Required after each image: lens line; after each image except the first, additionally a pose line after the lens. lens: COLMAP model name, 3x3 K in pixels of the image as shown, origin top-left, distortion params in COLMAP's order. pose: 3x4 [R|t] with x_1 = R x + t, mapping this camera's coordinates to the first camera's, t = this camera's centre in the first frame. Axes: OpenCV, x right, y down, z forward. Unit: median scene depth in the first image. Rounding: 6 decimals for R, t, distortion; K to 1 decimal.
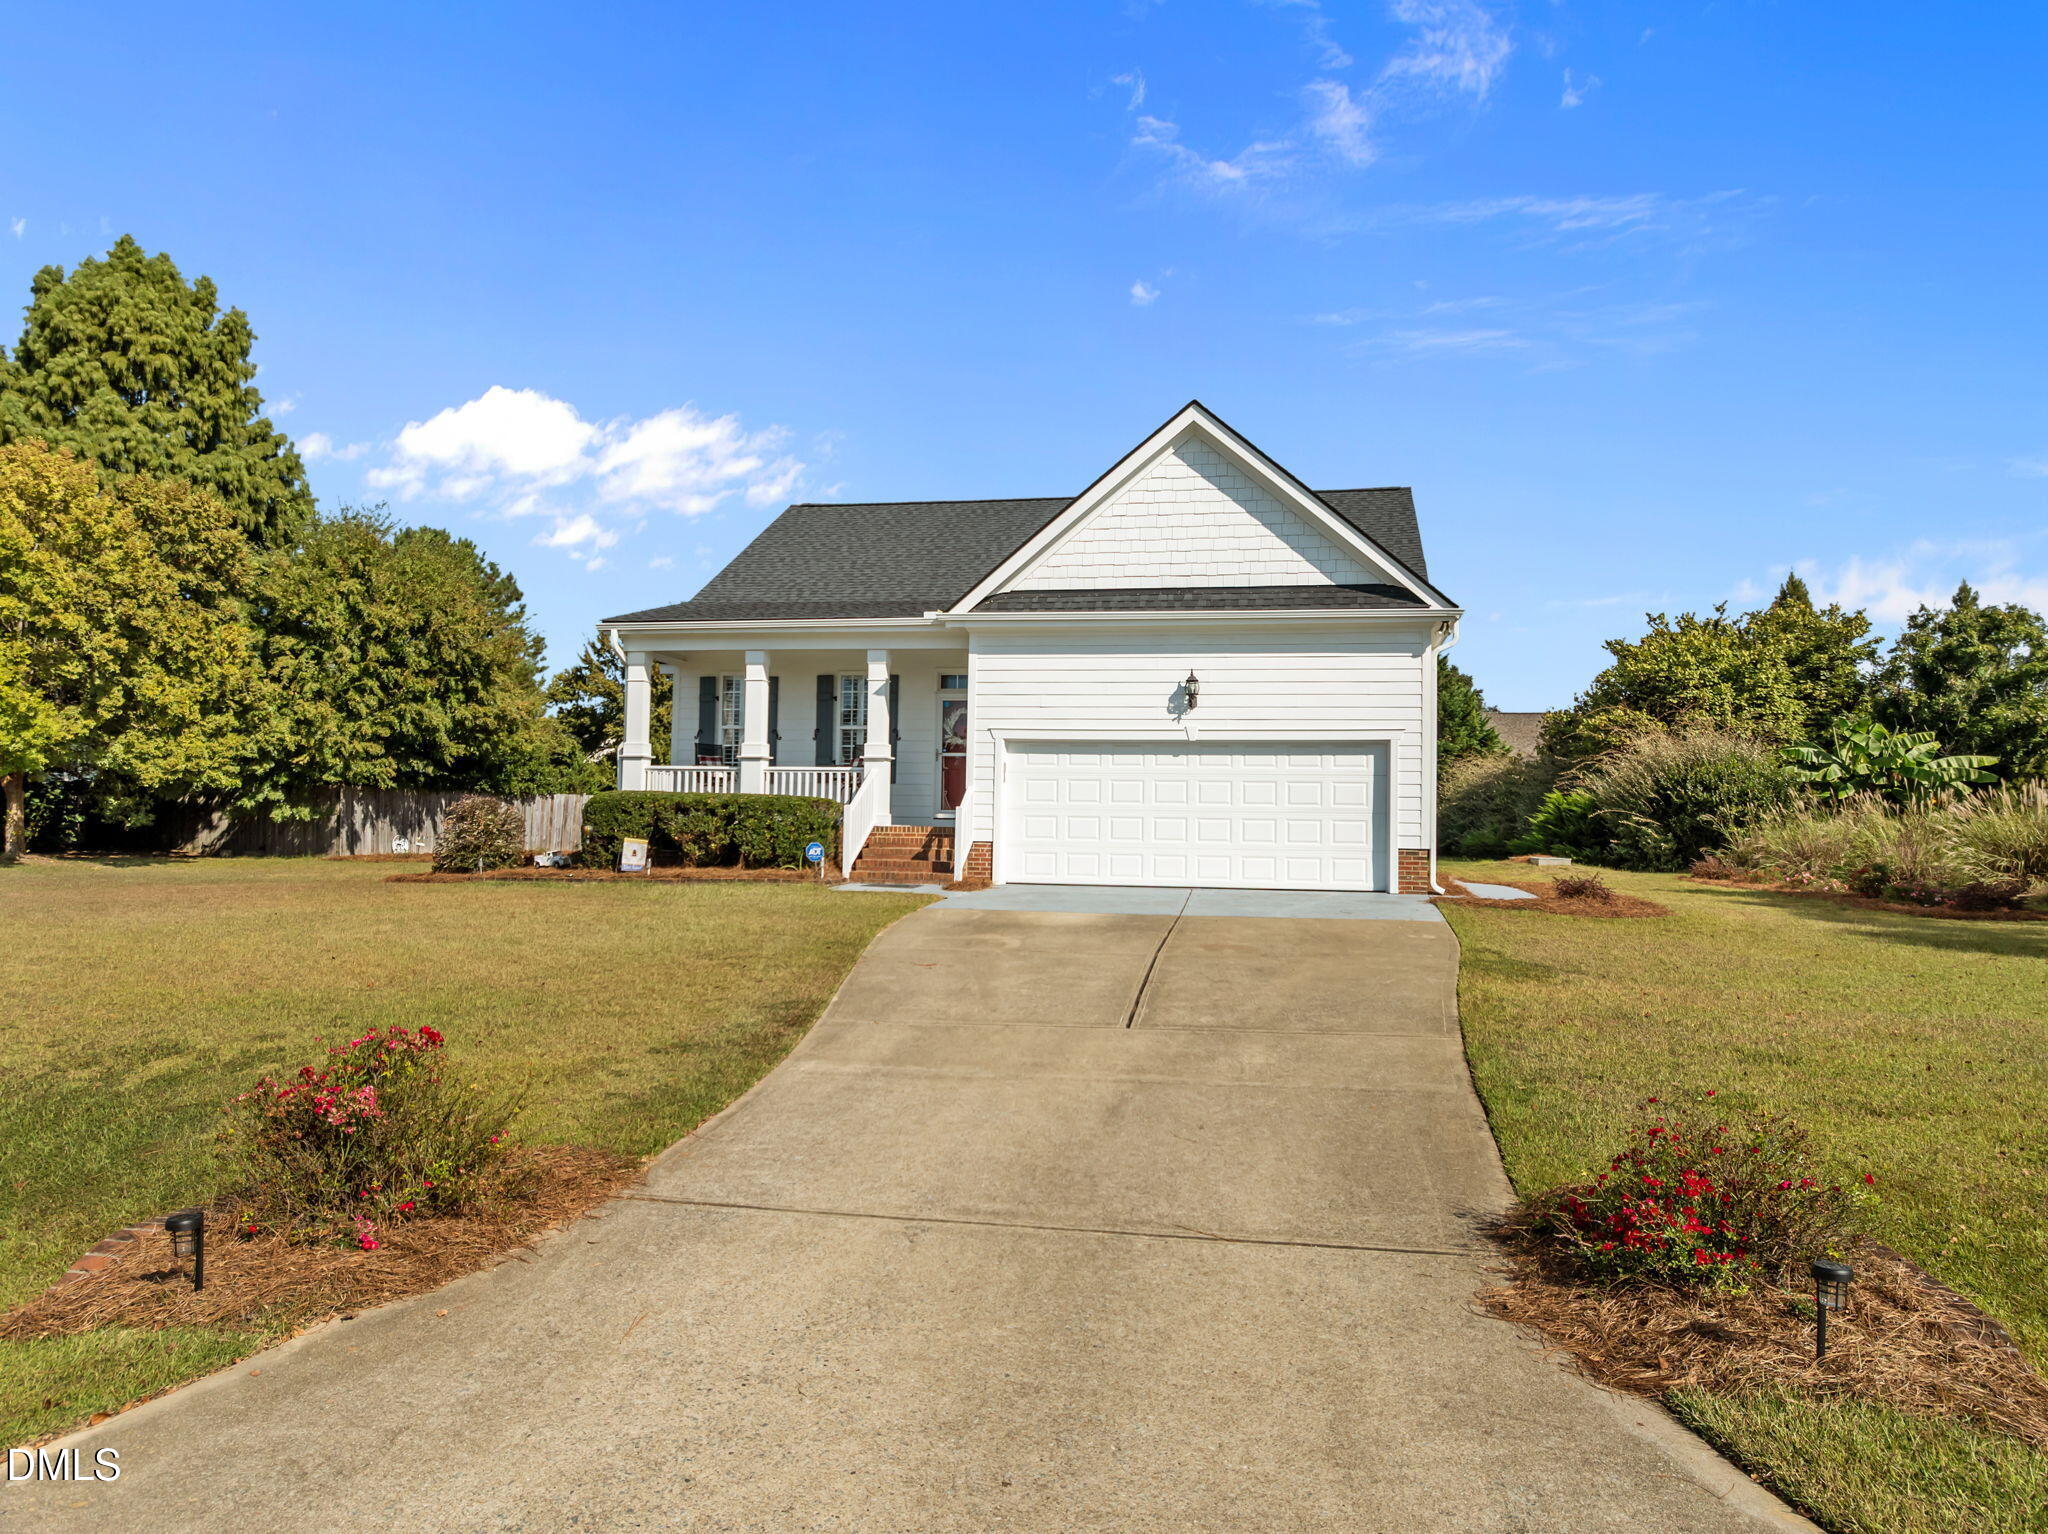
lens RADIAL K [[1441.3, 0, 1024.0], [0, 1441.3, 767.0], [0, 0, 1]] dist [-0.040849, 0.003674]
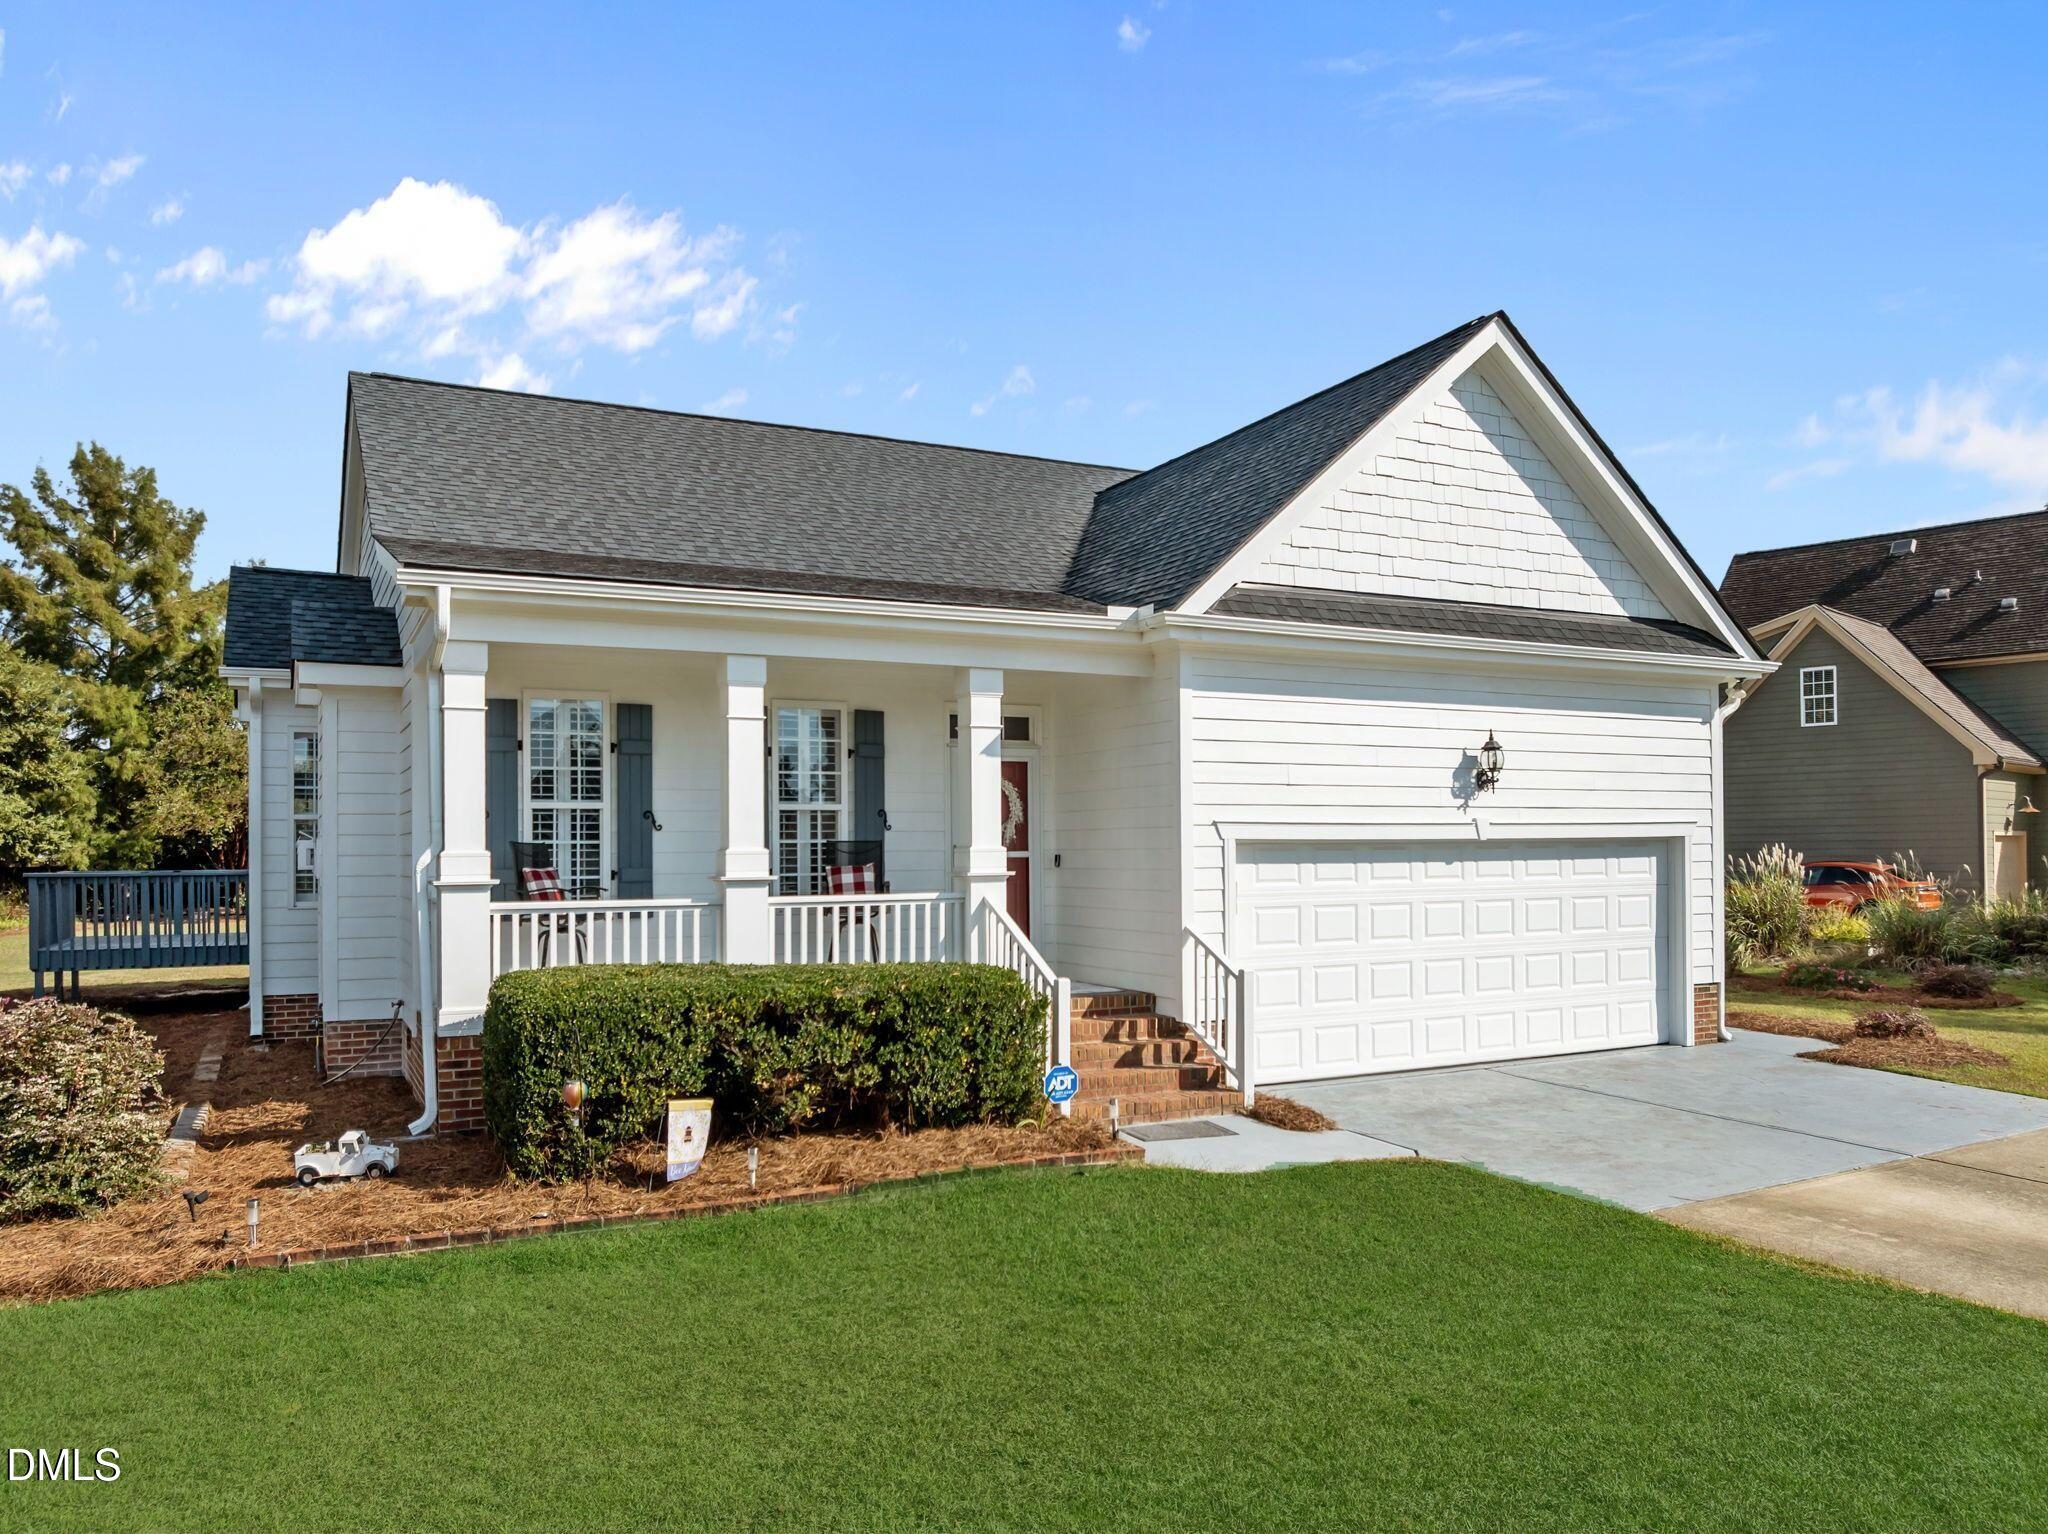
lens RADIAL K [[1483.2, 0, 1021.7], [0, 1483.2, 837.8], [0, 0, 1]] dist [-0.053260, -0.000215]
pose [[0.787767, -0.018079, 0.615708, -0.399828], [-0.003115, 0.999440, 0.033331, -0.035696], [-0.615966, -0.028175, 0.787269, 0.529847]]
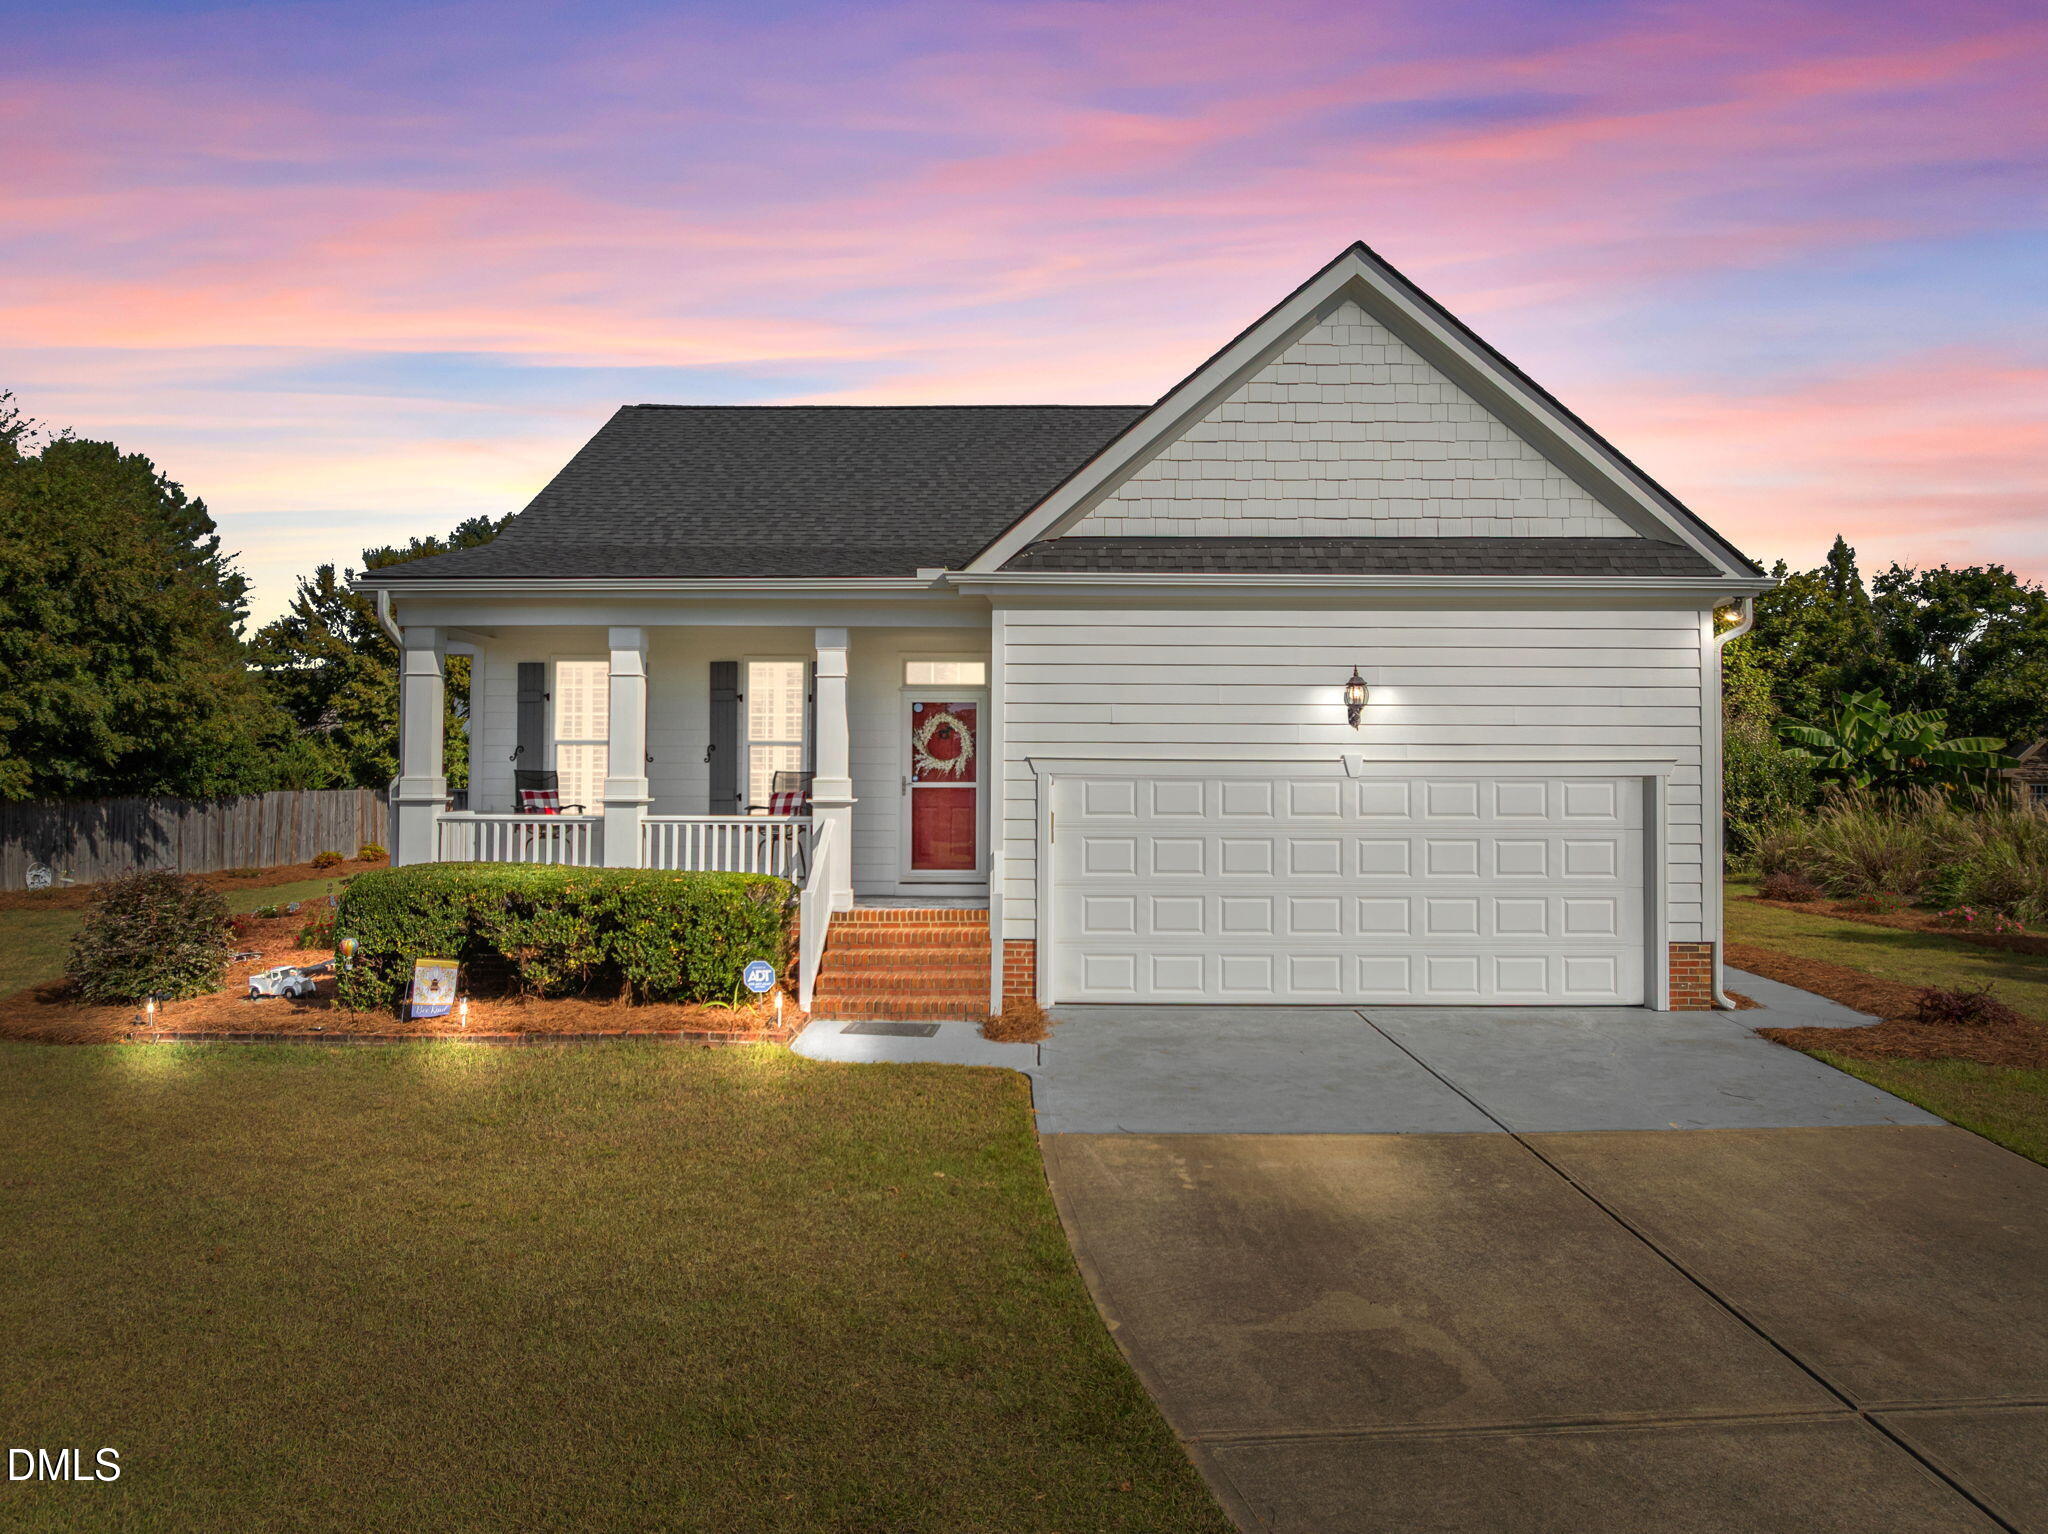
lens RADIAL K [[1471.7, 0, 1030.4], [0, 1471.7, 727.4], [0, 0, 1]] dist [-0.049197, 0.002123]
pose [[0.984549, -0.006052, 0.175005, -0.120870], [0.003985, 0.999918, 0.012156, -0.042937], [-0.175064, -0.011271, 0.984492, 0.337377]]
